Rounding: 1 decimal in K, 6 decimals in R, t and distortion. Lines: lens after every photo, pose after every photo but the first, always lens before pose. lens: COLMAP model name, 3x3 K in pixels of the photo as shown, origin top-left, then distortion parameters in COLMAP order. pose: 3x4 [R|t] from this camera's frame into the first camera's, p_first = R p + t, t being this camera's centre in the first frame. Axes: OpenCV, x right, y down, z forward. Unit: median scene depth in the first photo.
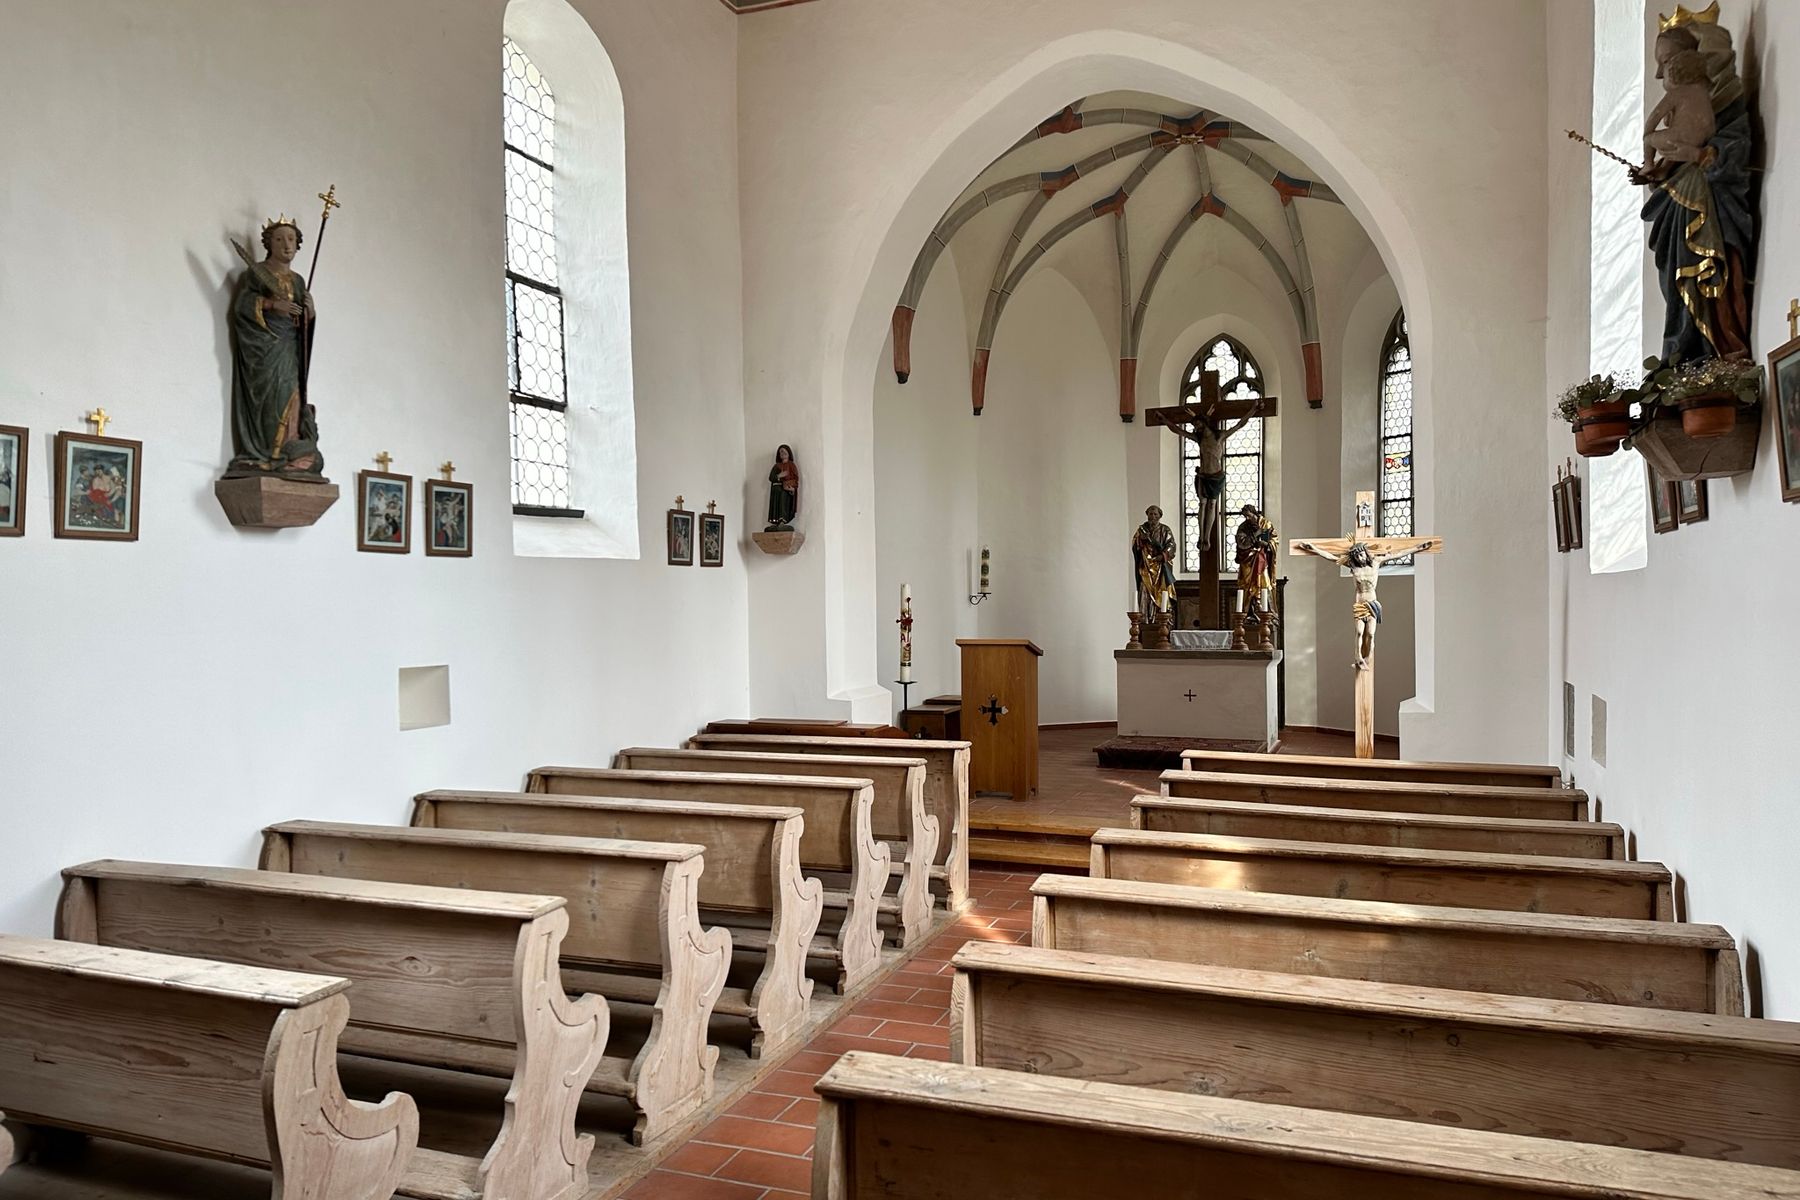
lens RADIAL K [[1277.5, 0, 910.5], [0, 1277.5, 603.0], [0, 0, 1]] dist [0.031629, -0.032608]
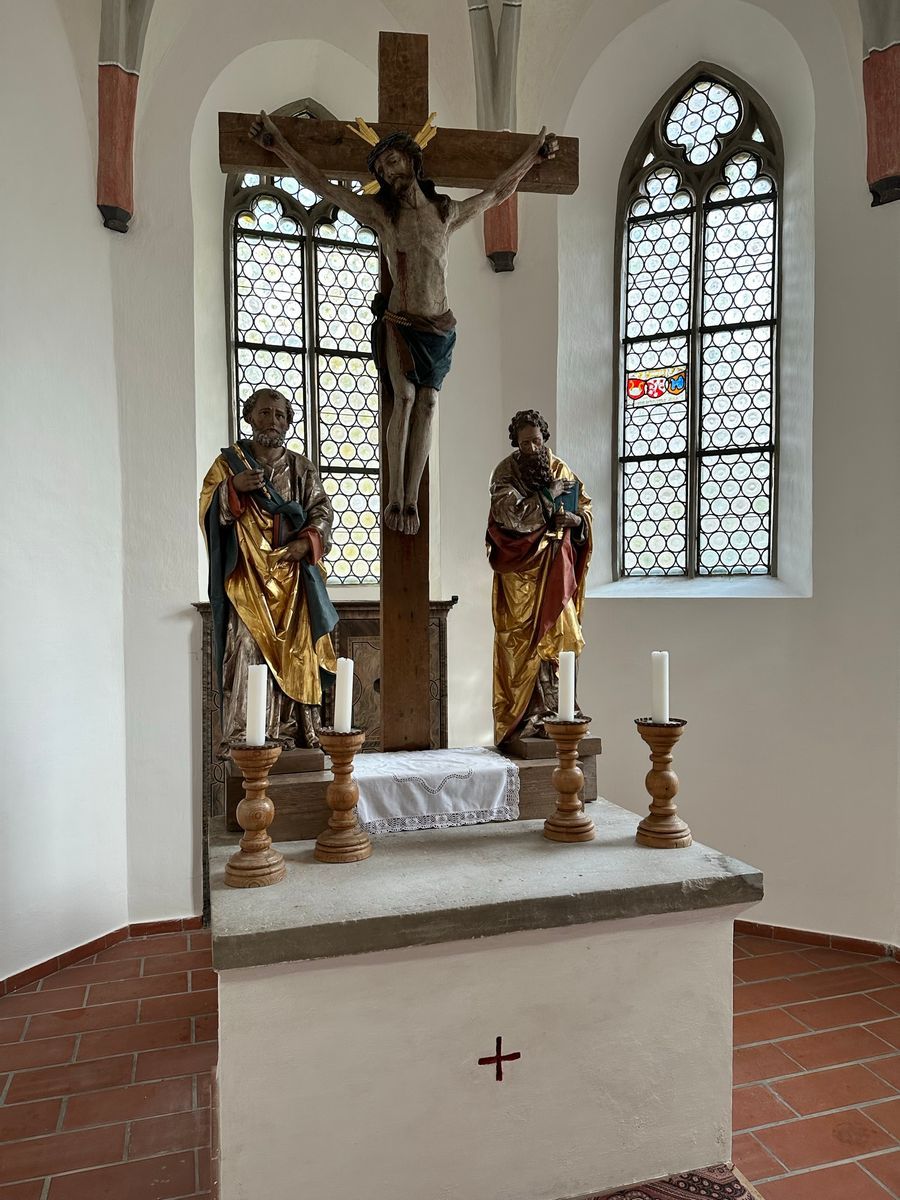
lens RADIAL K [[848.5, 0, 446.0], [0, 848.5, 620.2], [0, 0, 1]] dist [0.006409, -0.004463]
pose [[0.796274, -0.021625, 0.604549, 0.166253], [-0.002764, 0.999220, 0.039383, -0.045384], [-0.604929, -0.033030, 0.795594, 1.396016]]
